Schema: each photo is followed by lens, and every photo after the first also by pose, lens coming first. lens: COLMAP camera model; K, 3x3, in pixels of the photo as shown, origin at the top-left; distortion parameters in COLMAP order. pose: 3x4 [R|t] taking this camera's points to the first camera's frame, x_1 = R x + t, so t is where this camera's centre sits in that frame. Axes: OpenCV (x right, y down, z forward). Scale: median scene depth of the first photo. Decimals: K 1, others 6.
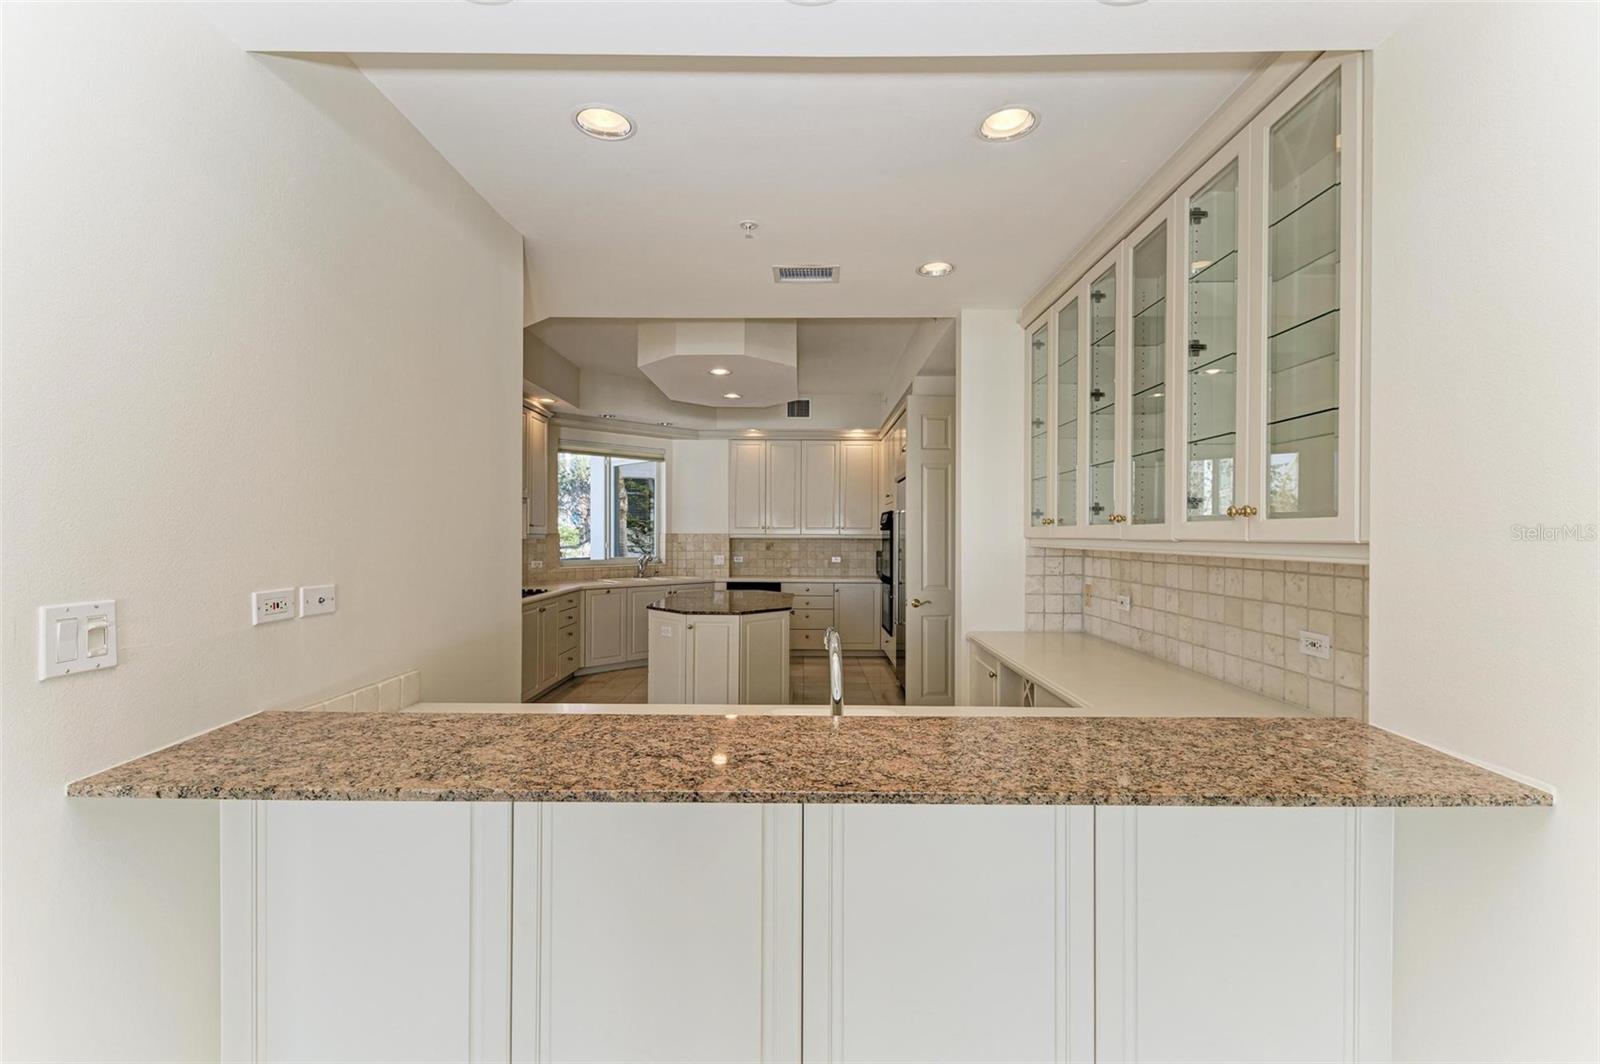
lens RADIAL K [[697.2, 0, 804.7], [0, 697.2, 535.7], [0, 0, 1]] dist [0.010634, -0.000476]
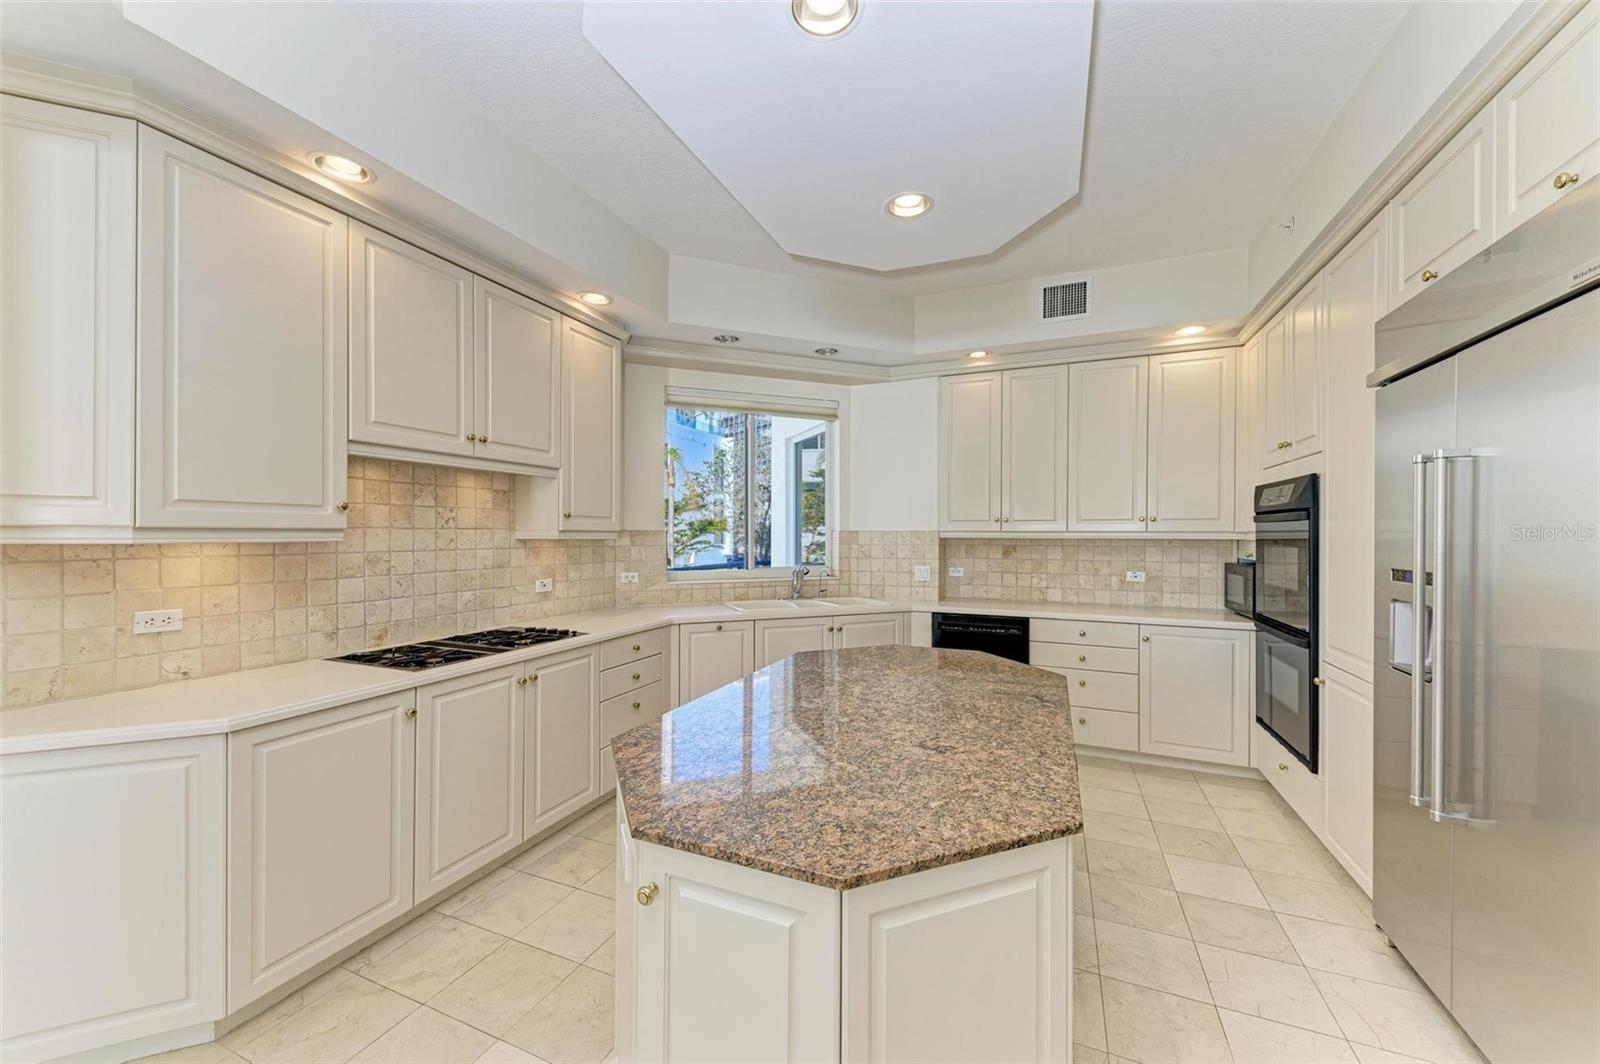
lens RADIAL K [[595.1, 0, 803.8], [0, 595.1, 534.5], [0, 0, 1]] dist [0.017360, -0.000057]
pose [[0.922941, -0.000819, -0.384939, -0.019423], [0.000581, 1.000000, -0.000735, 0.000975], [0.384940, 0.000454, 0.922942, 0.557632]]
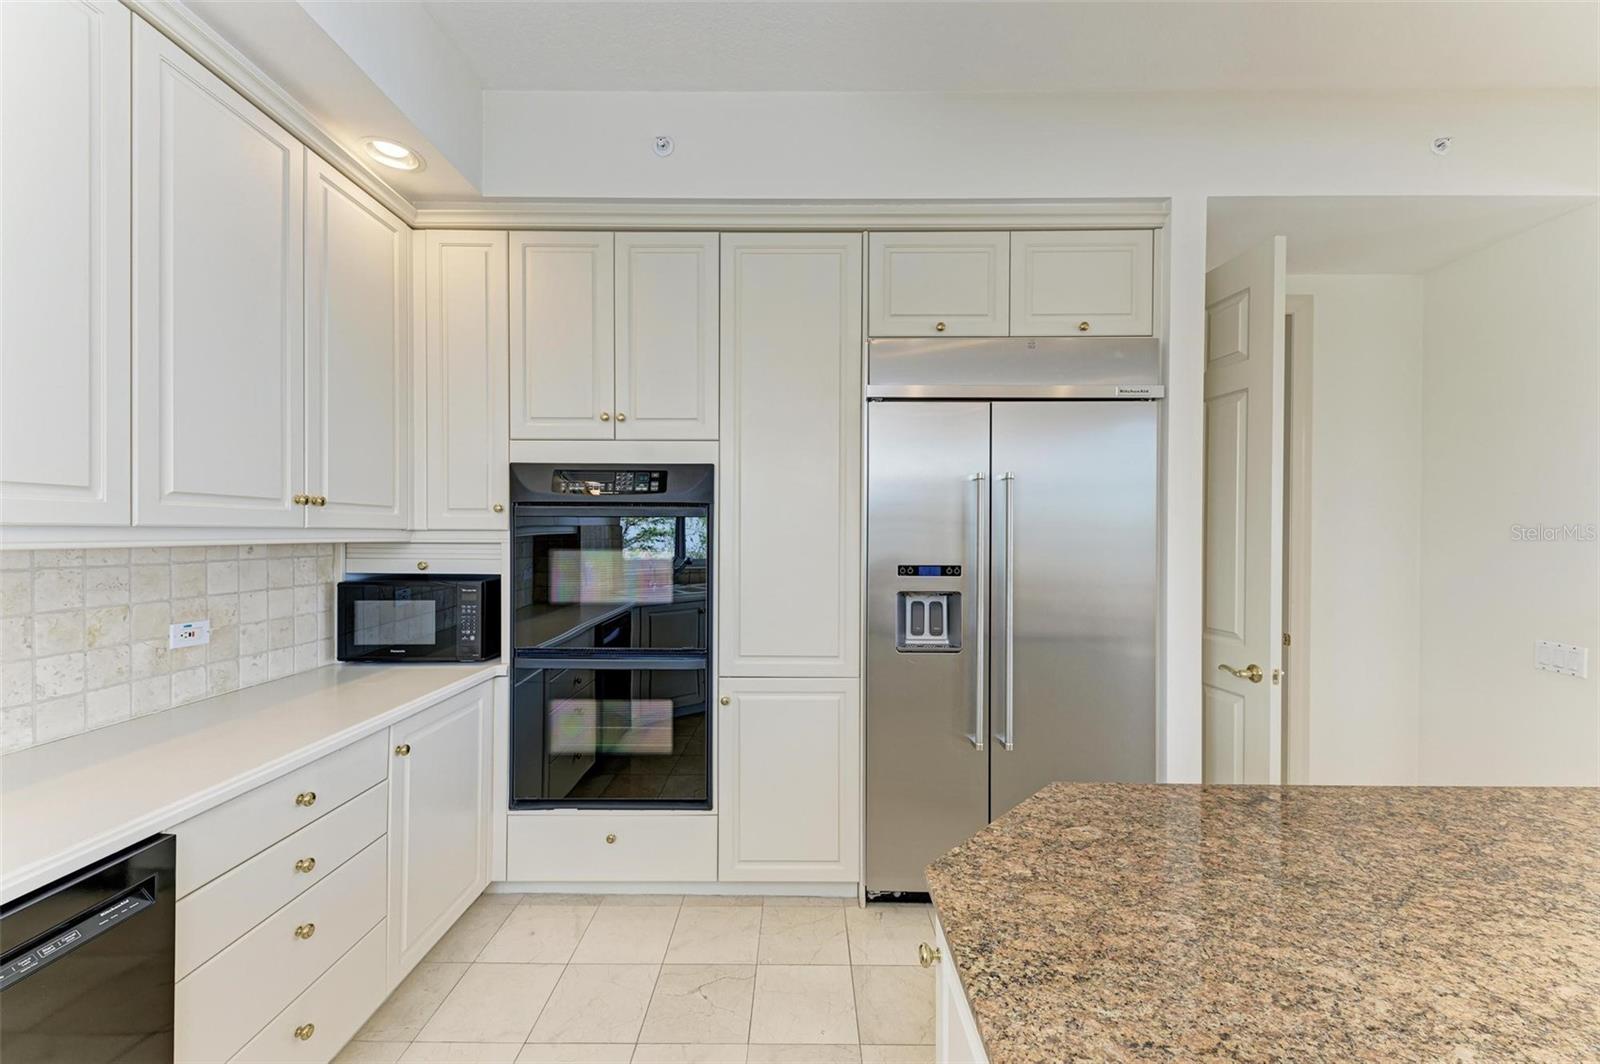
lens RADIAL K [[609.6, 0, 802.3], [0, 609.6, 531.7], [0, 0, 1]] dist [0.002685, -0.000435]
pose [[0.004929, -0.002531, 0.999985, -0.196440], [-0.003194, 0.999992, 0.002546, -0.001939], [-0.999983, -0.003207, 0.004921, 0.969304]]
